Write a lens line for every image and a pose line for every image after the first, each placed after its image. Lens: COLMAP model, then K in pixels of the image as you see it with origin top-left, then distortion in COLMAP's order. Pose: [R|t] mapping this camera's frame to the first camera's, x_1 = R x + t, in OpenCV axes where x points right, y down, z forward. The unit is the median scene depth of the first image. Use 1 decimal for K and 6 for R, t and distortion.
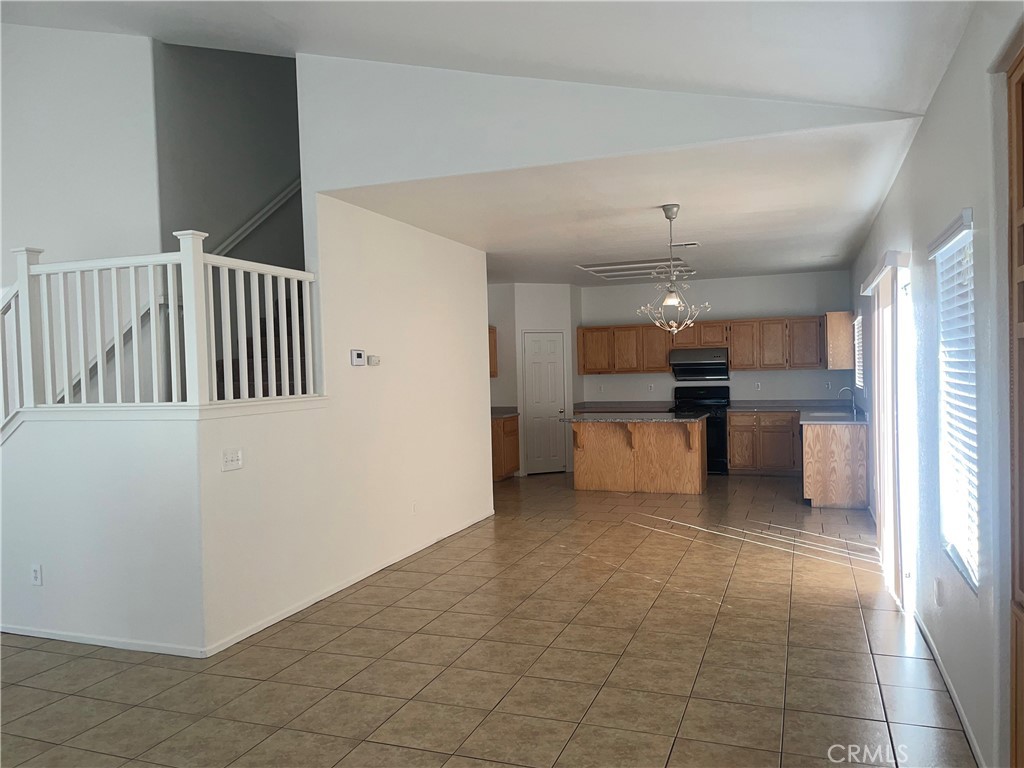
lens RADIAL K [[773.6, 0, 507.5], [0, 773.6, 379.1], [0, 0, 1]] dist [0.076162, -0.097645]
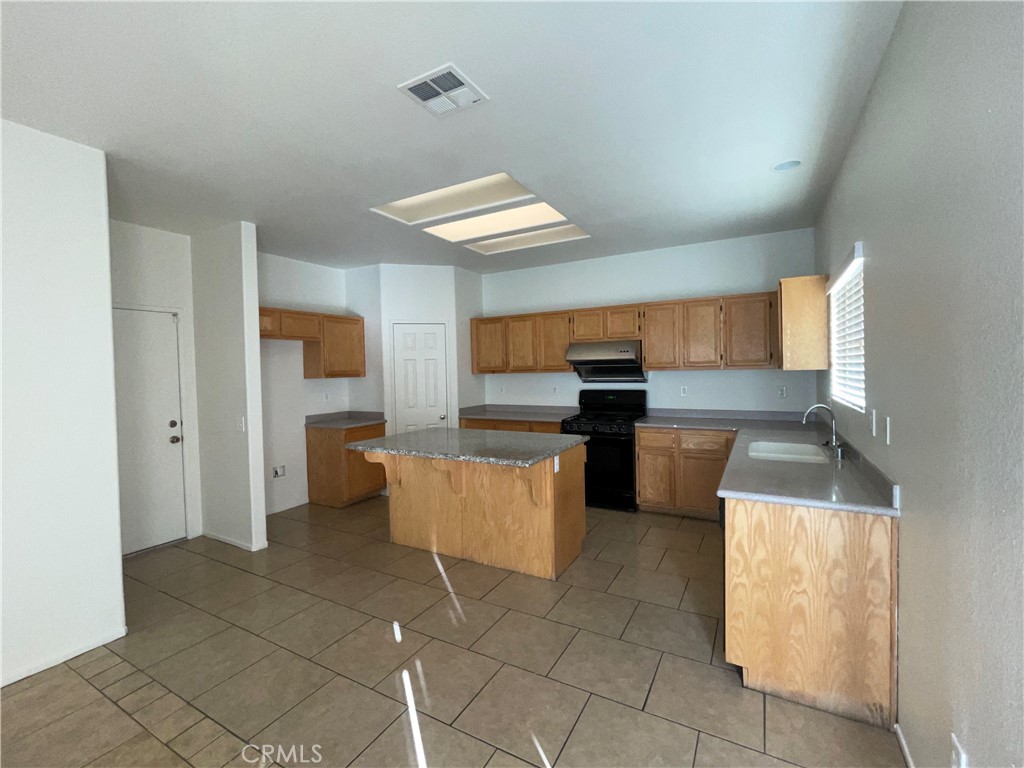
lens RADIAL K [[450.5, 0, 507.7], [0, 450.5, 371.0], [0, 0, 1]] dist [-0.003082, -0.000505]
pose [[0.988137, 0.003837, -0.153528, 0.392137], [-0.004104, 0.999991, -0.001427, -0.015996], [0.153521, 0.002040, 0.988143, 0.966859]]
